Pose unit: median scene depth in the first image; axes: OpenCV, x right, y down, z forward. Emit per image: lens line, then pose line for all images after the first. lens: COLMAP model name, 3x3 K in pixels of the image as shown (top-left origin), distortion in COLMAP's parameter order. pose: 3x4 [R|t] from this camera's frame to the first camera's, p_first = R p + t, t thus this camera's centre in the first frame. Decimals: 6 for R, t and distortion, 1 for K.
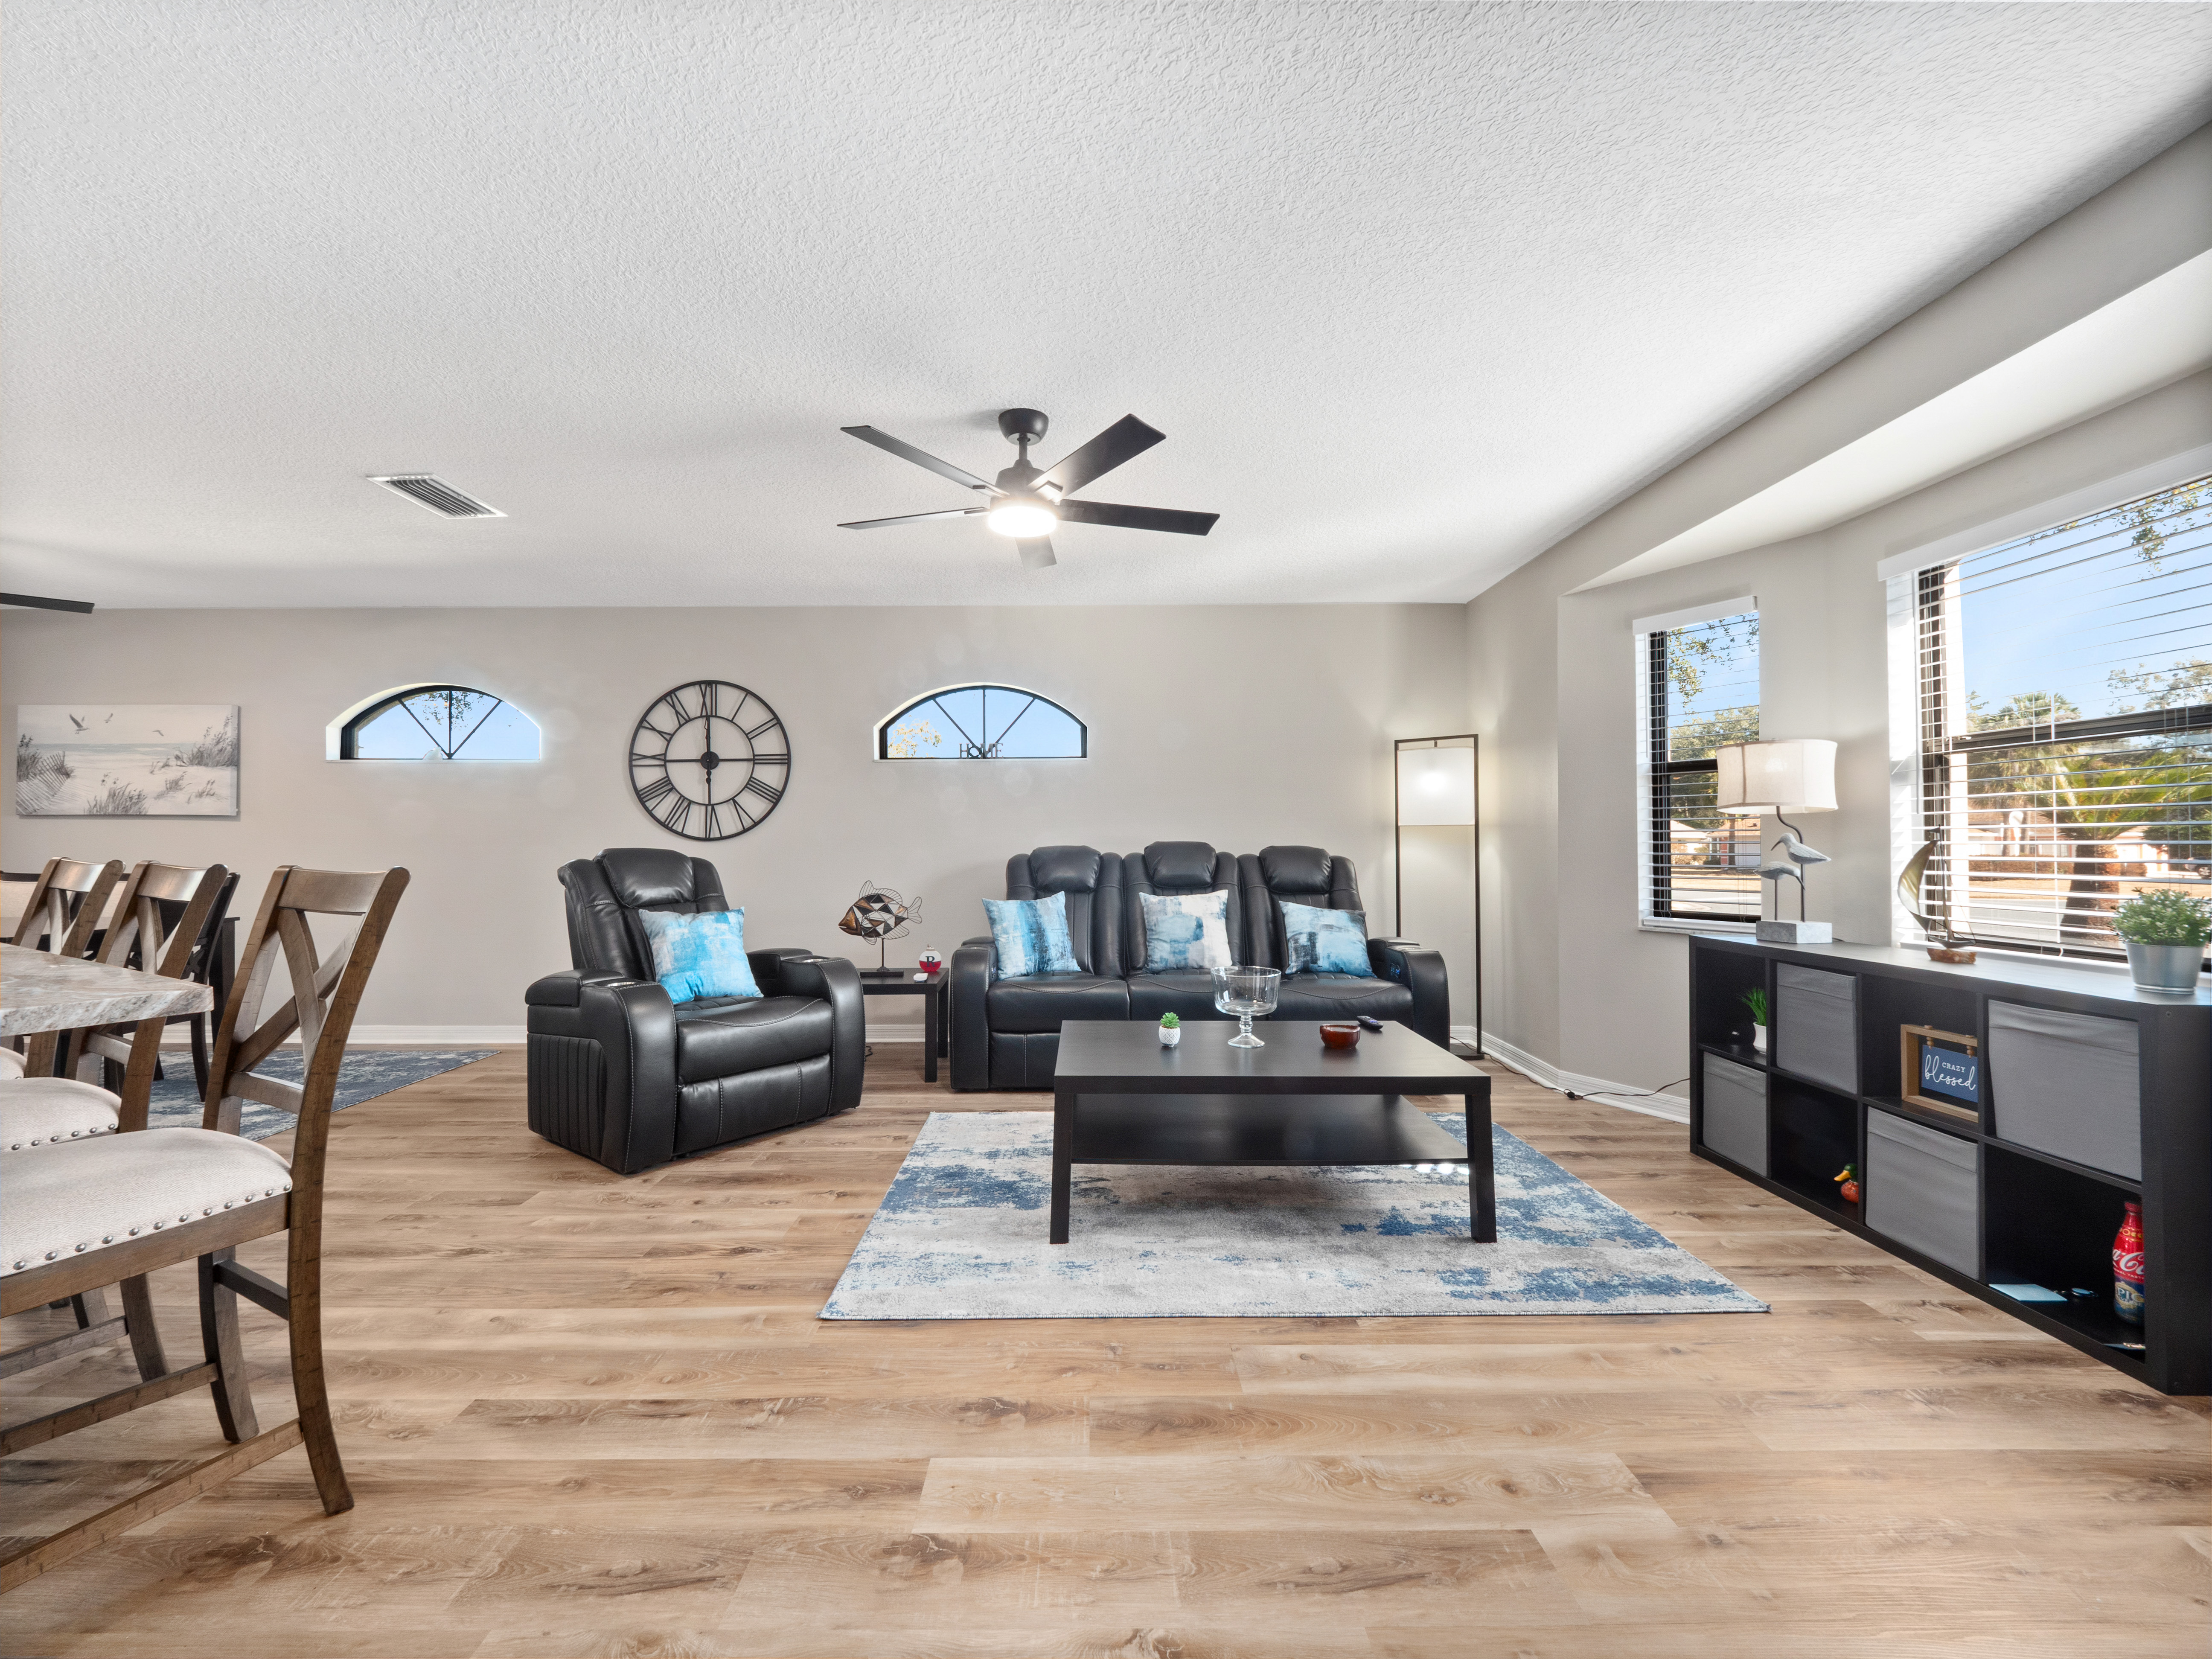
lens RADIAL K [[942.6, 0, 1090.1], [0, 942.6, 834.9], [0, 0, 1]] dist [0.001986, 0.000692]
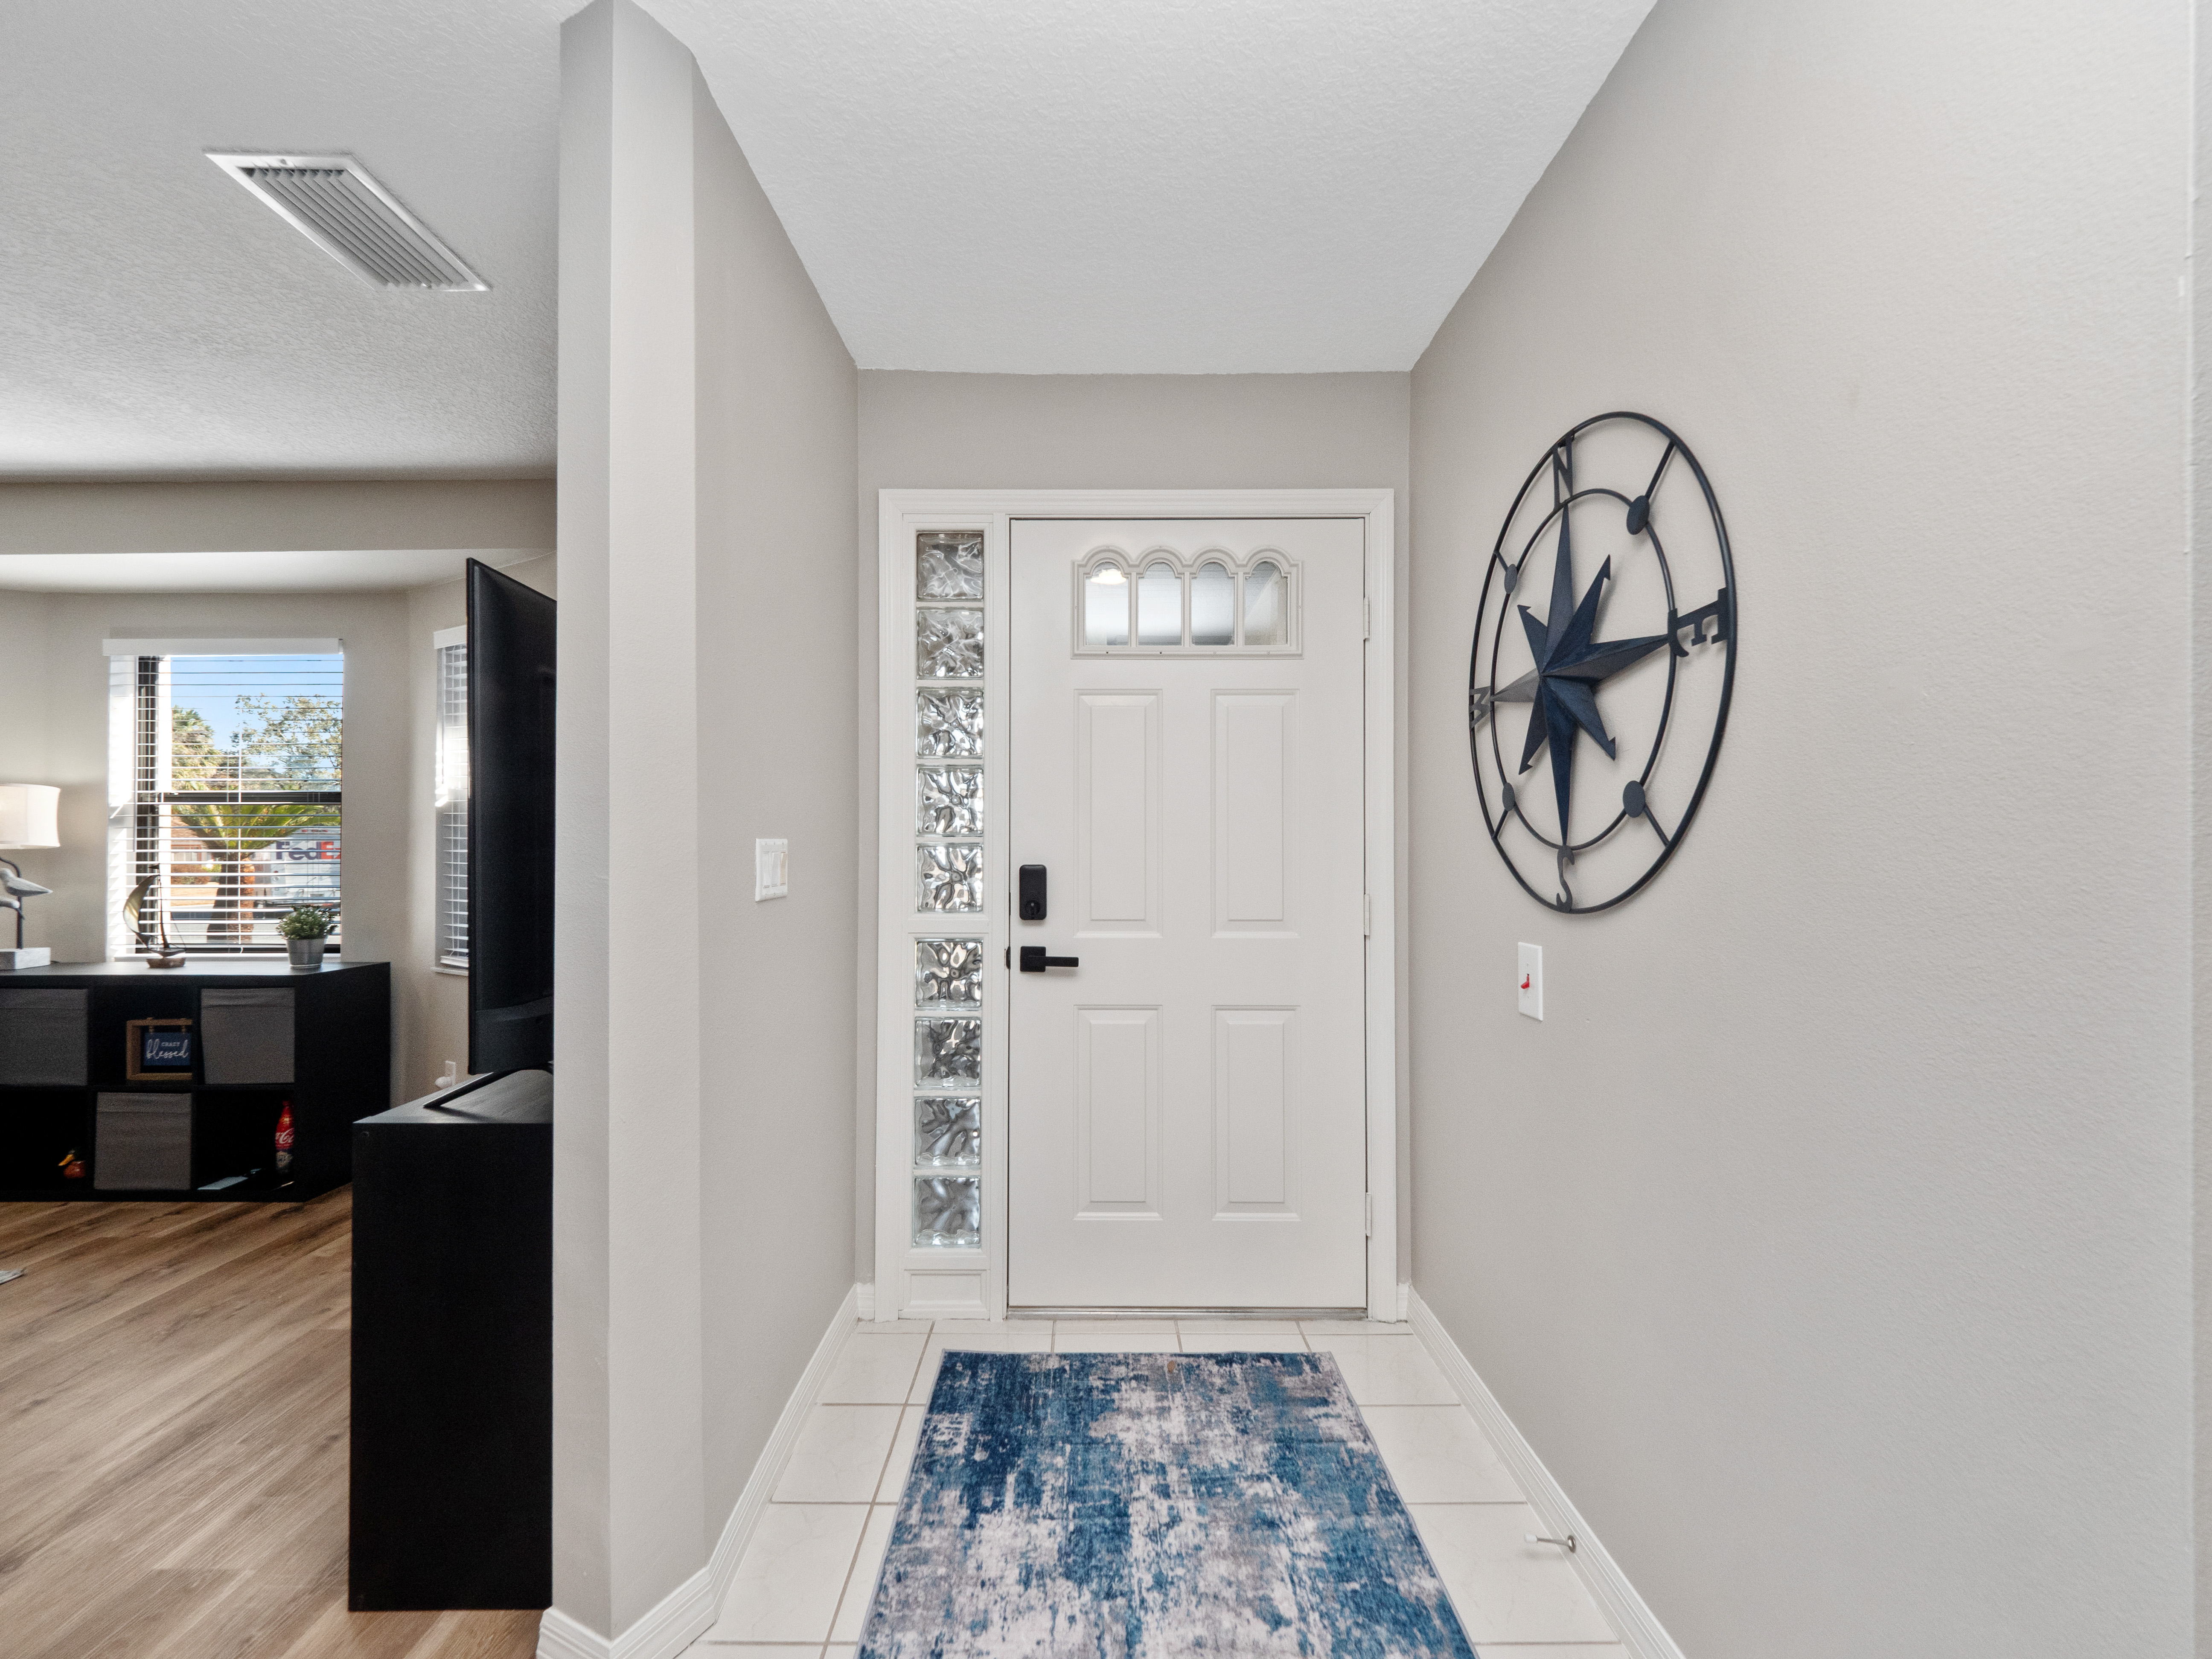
lens RADIAL K [[942.6, 0, 1090.1], [0, 942.6, 834.9], [0, 0, 1]] dist [0.001986, 0.000692]
pose [[0.009812, 0.013791, 0.999857, -0.412271], [-0.007622, 0.999877, -0.013716, -0.043375], [-0.999923, -0.007486, 0.009916, -0.313915]]
